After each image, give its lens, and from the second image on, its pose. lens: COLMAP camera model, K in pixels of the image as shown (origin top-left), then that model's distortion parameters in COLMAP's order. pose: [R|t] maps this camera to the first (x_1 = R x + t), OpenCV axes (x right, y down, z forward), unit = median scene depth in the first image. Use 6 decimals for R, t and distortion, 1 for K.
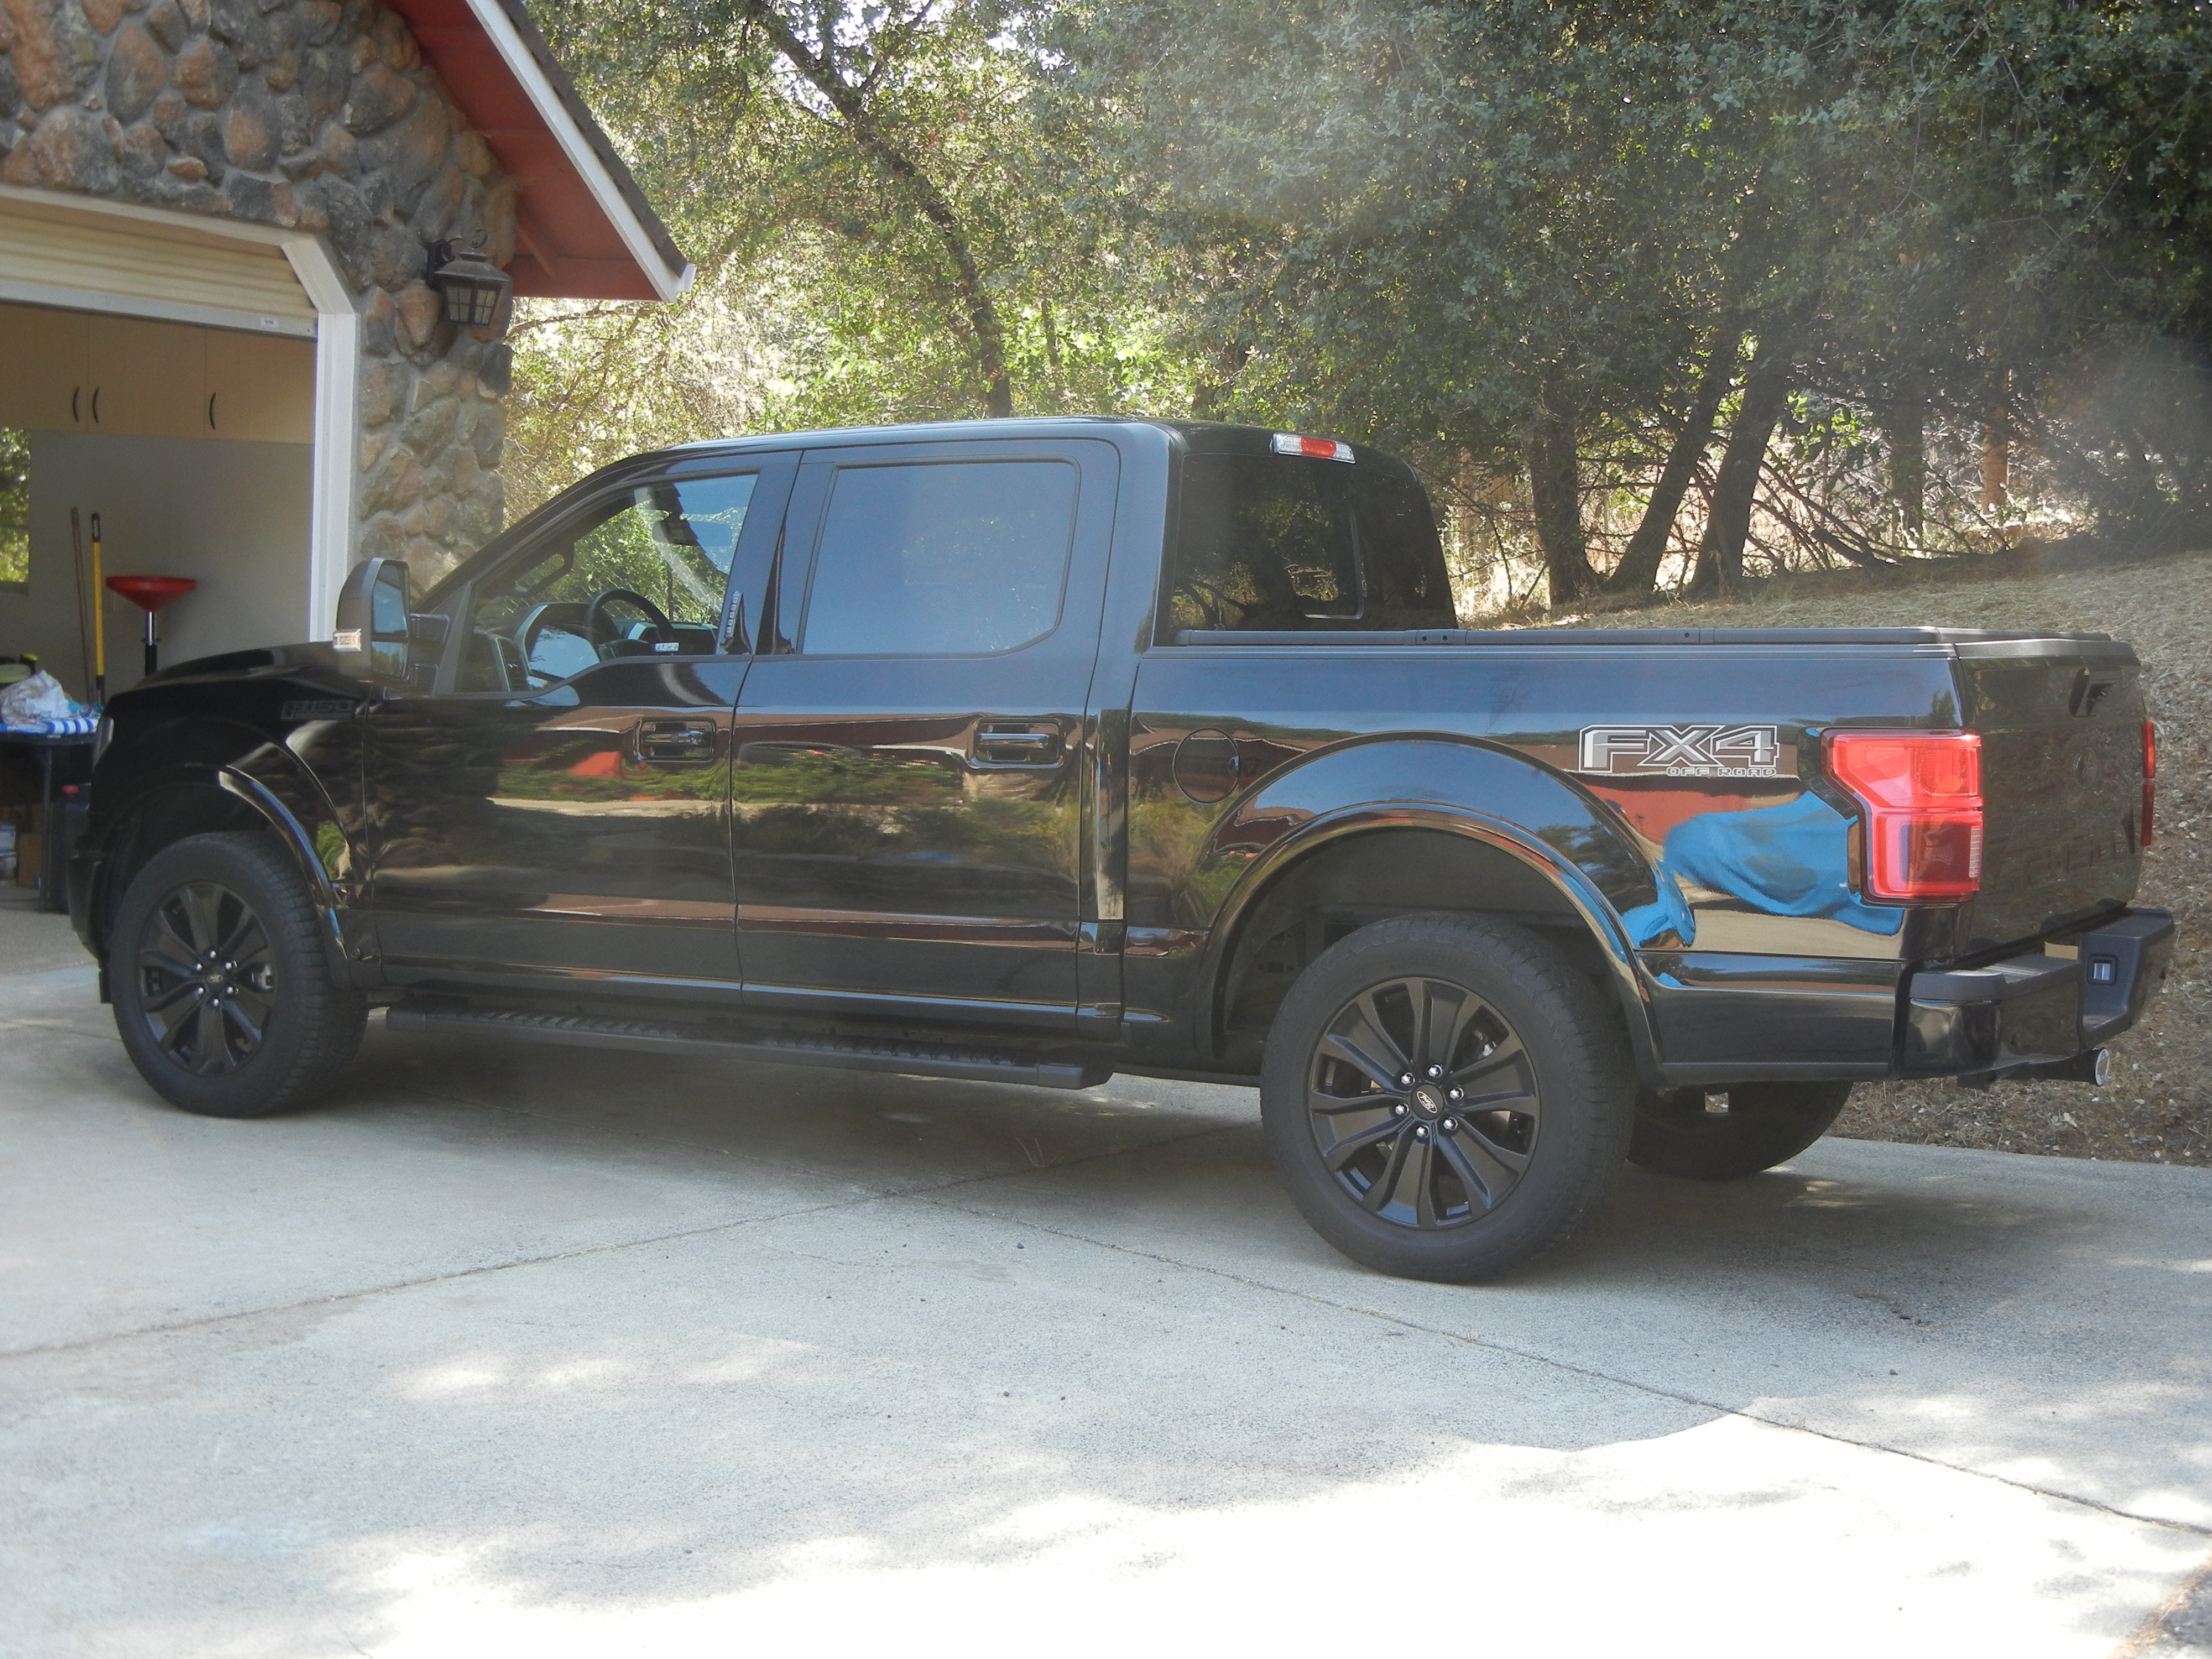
lens RADIAL K [[2948.2, 0, 1104.1], [0, 2948.2, 832.3], [0, 0, 1]] dist [0.008682, 0.000000]
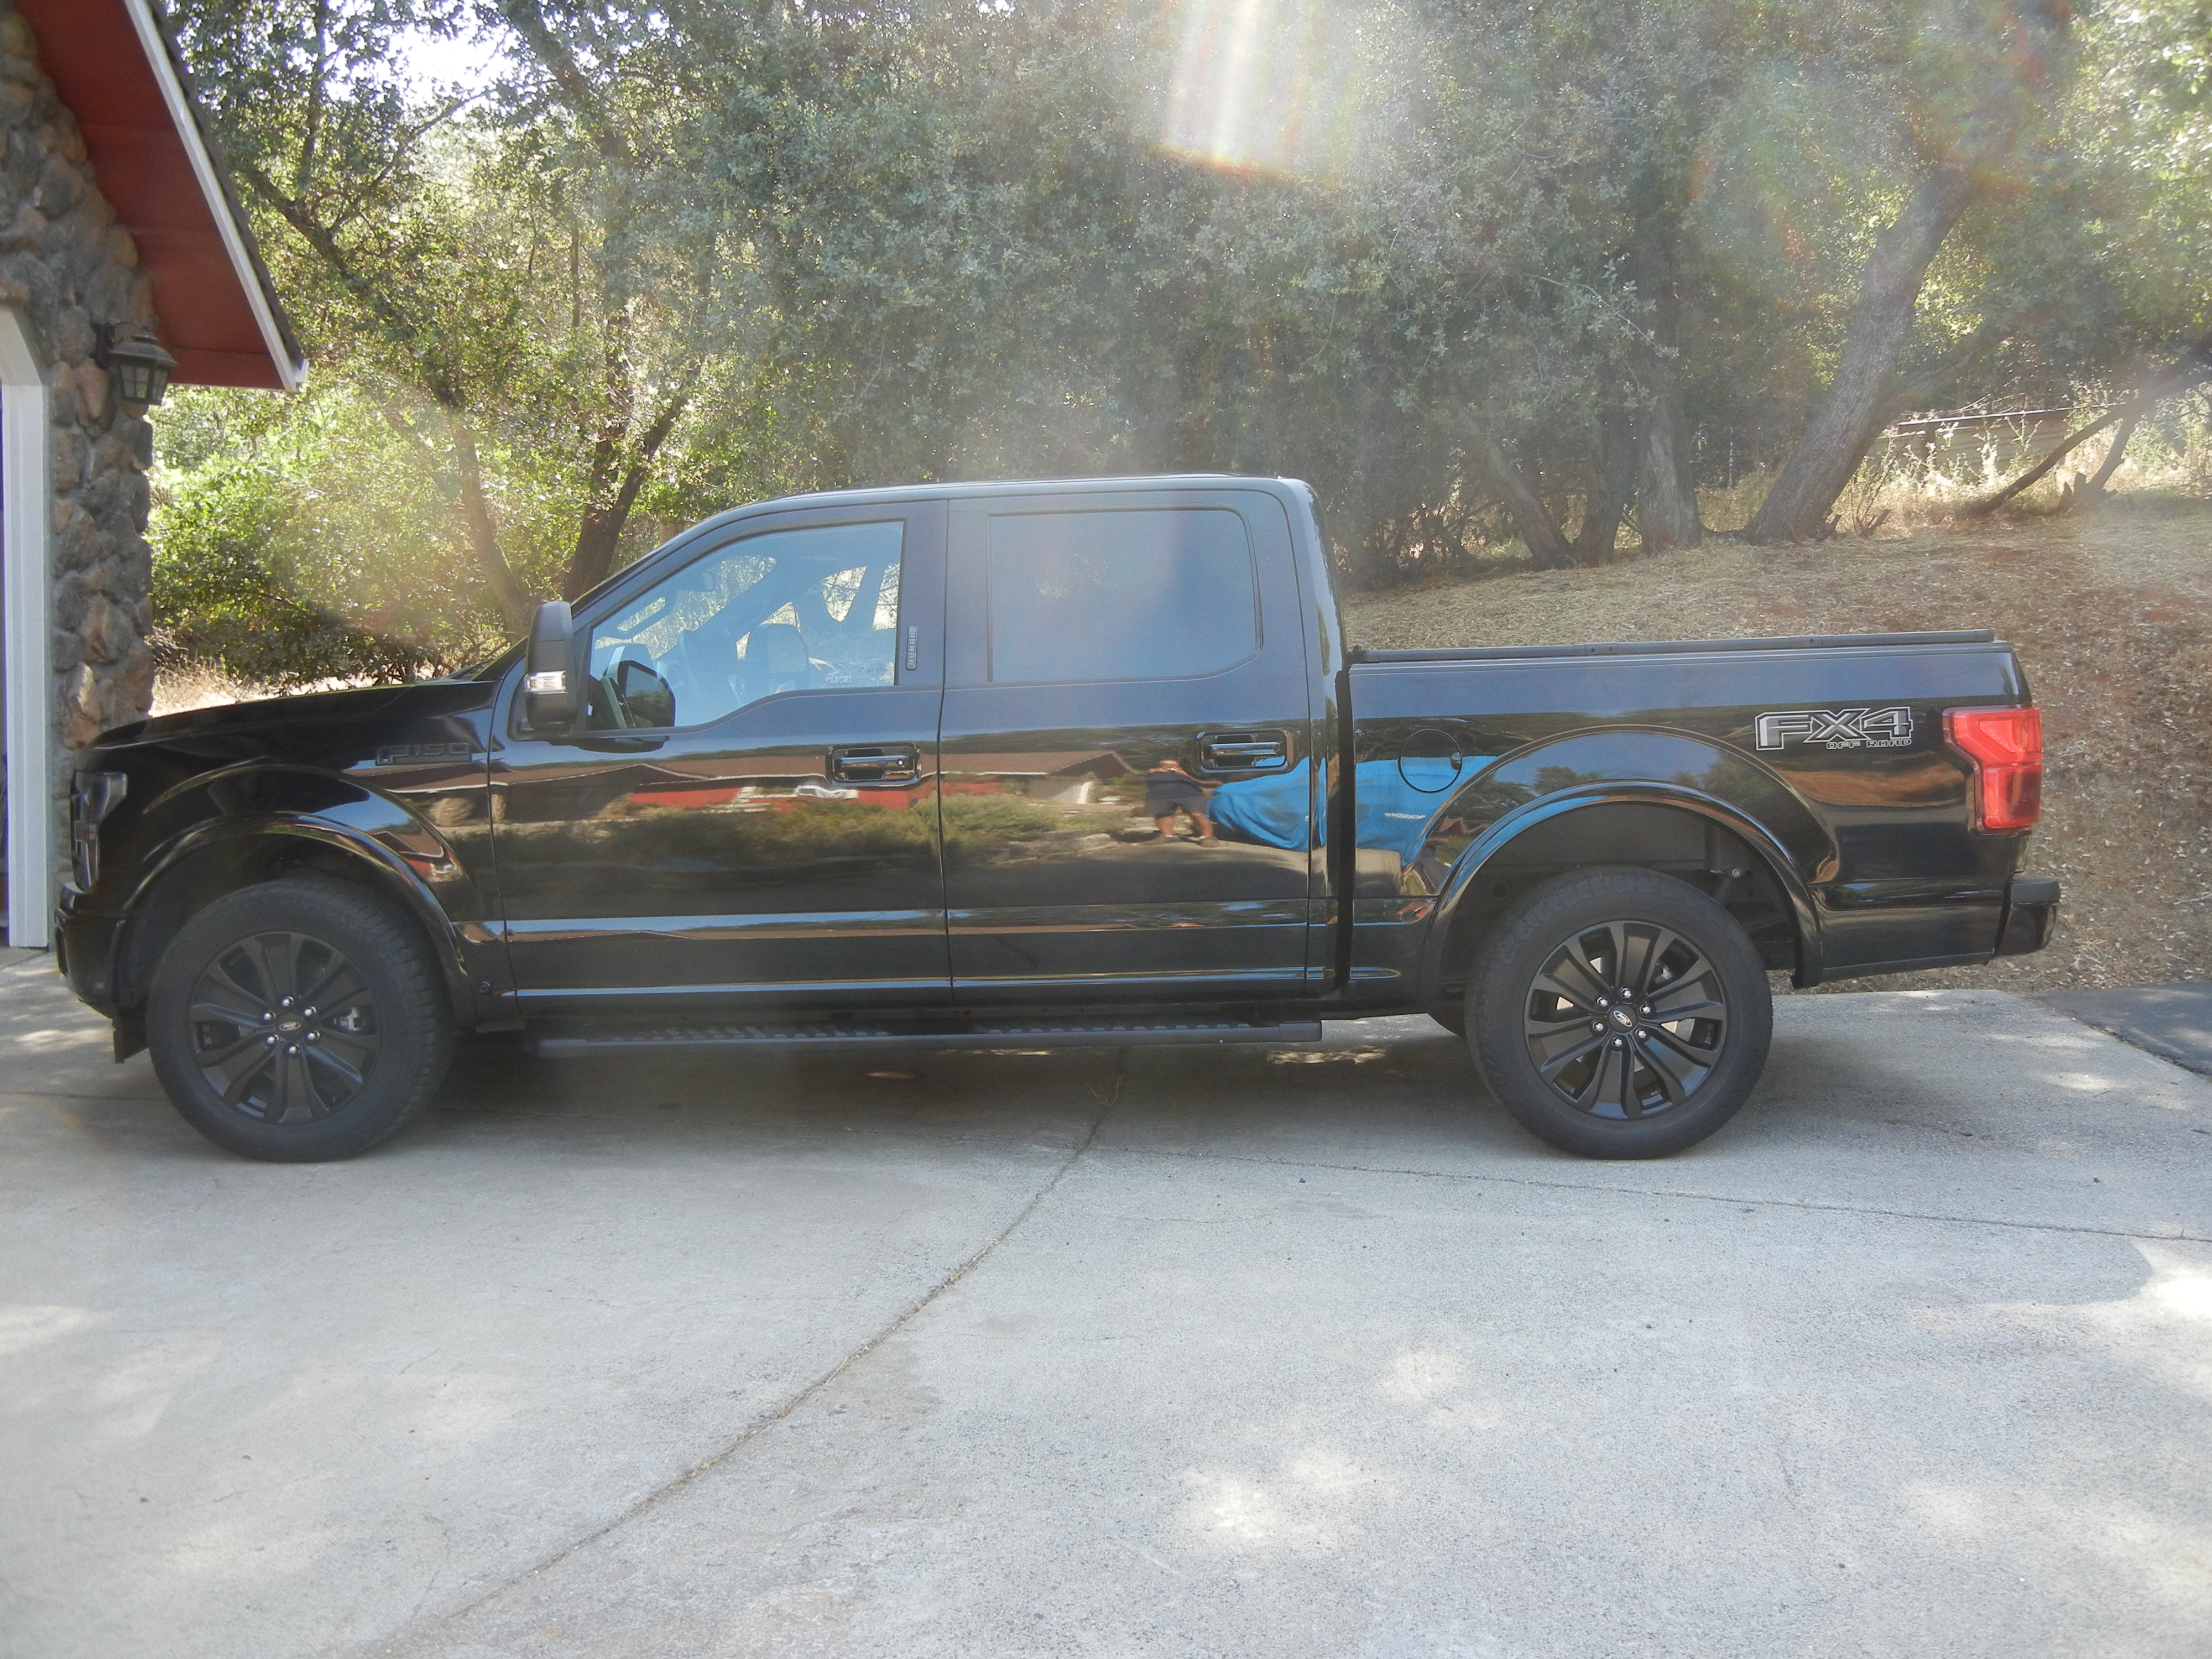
lens RADIAL K [[1885.7, 0, 1107.2], [0, 1885.7, 823.8], [0, 0, 1]] dist [0.004136, -0.001669]
pose [[0.881665, -0.067500, 0.467023, -0.245012], [0.058946, 0.997718, 0.032923, -0.016614], [-0.468180, -0.001498, 0.883632, 0.211454]]
